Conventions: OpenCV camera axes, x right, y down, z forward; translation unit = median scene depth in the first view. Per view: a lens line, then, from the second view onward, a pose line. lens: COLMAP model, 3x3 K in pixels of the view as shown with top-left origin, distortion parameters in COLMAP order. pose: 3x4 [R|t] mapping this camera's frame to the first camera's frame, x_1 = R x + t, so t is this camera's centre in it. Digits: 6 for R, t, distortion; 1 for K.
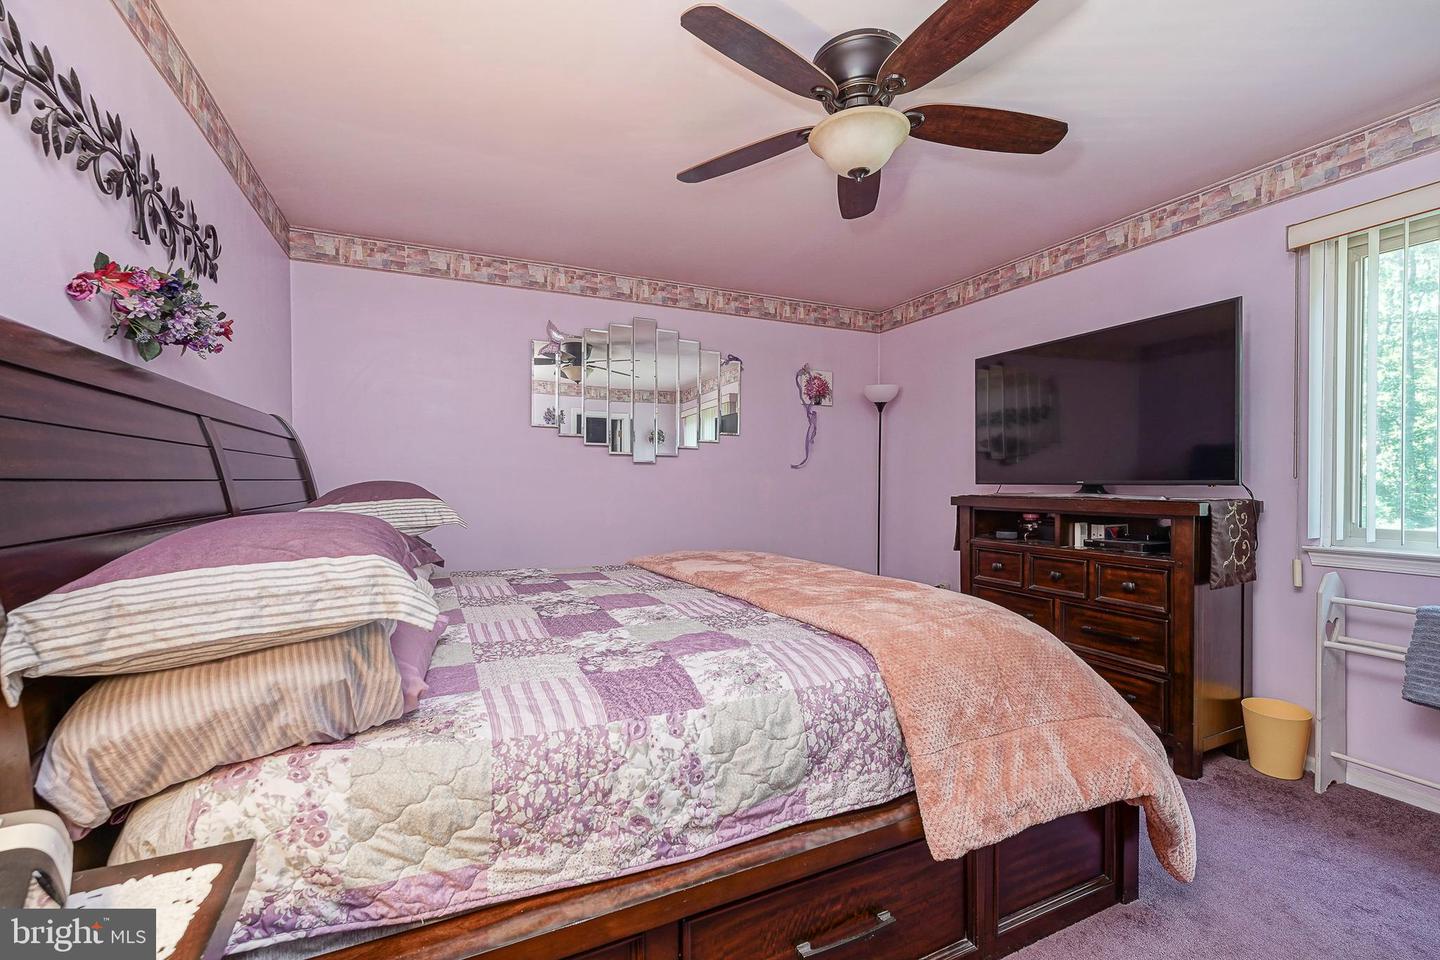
lens RADIAL K [[605.9, 0, 720.0], [0, 605.9, 480.0], [0, 0, 1]] dist [0.001298, 0.000430]
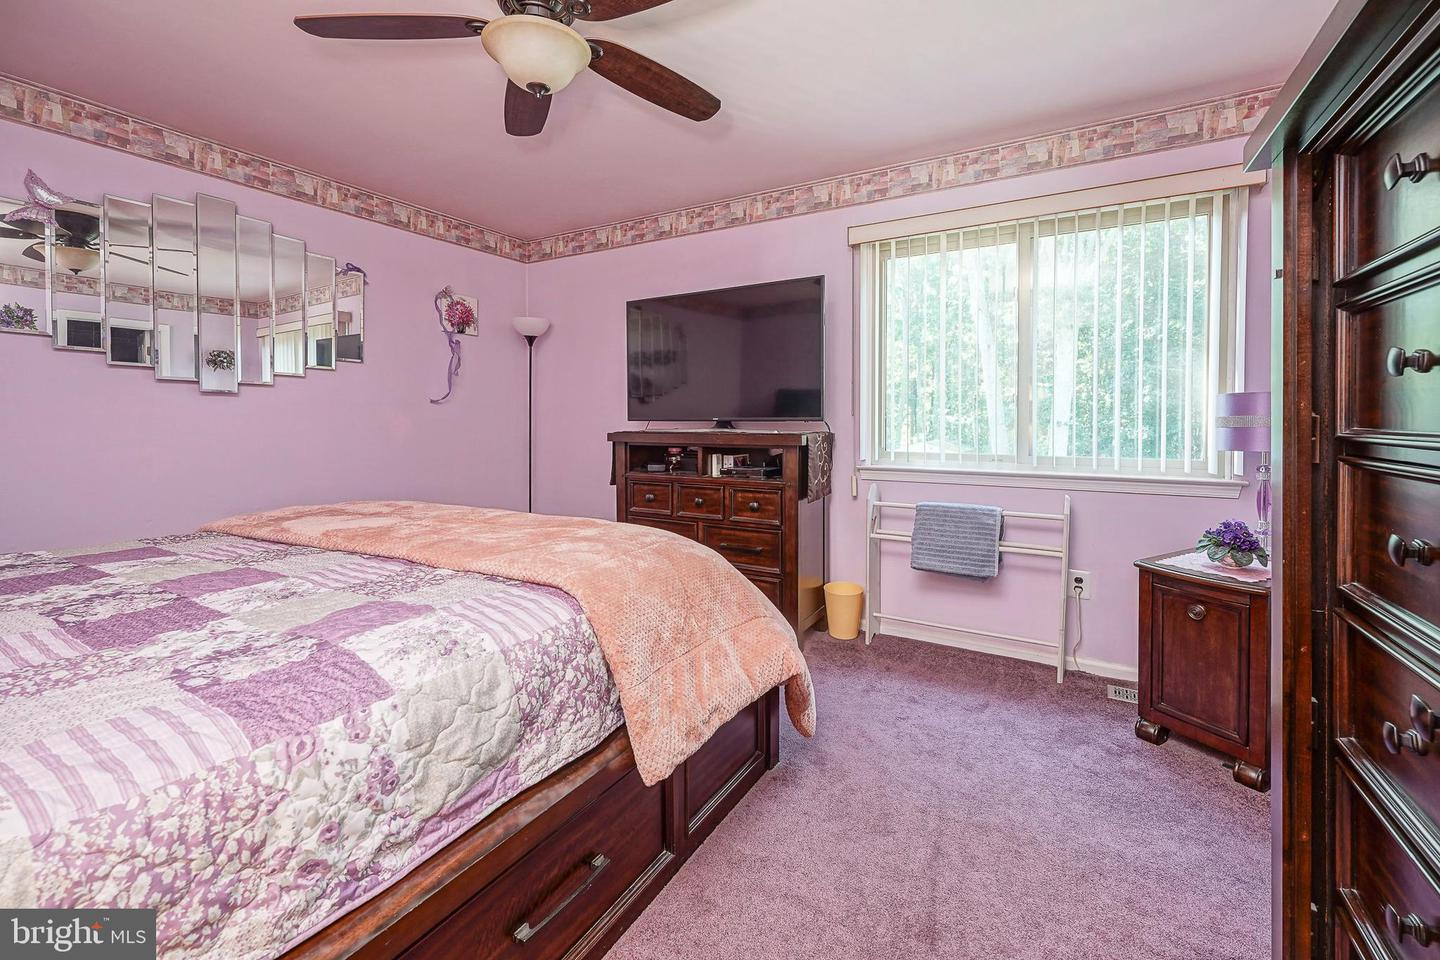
lens RADIAL K [[616.1, 0, 718.4], [0, 616.1, 424.7], [0, 0, 1]] dist [0.000071, 0.000149]
pose [[0.821424, -0.005142, 0.570294, -0.087740], [-0.001079, 0.999944, 0.010570, 0.003283], [-0.570316, -0.009298, 0.821372, 0.052781]]
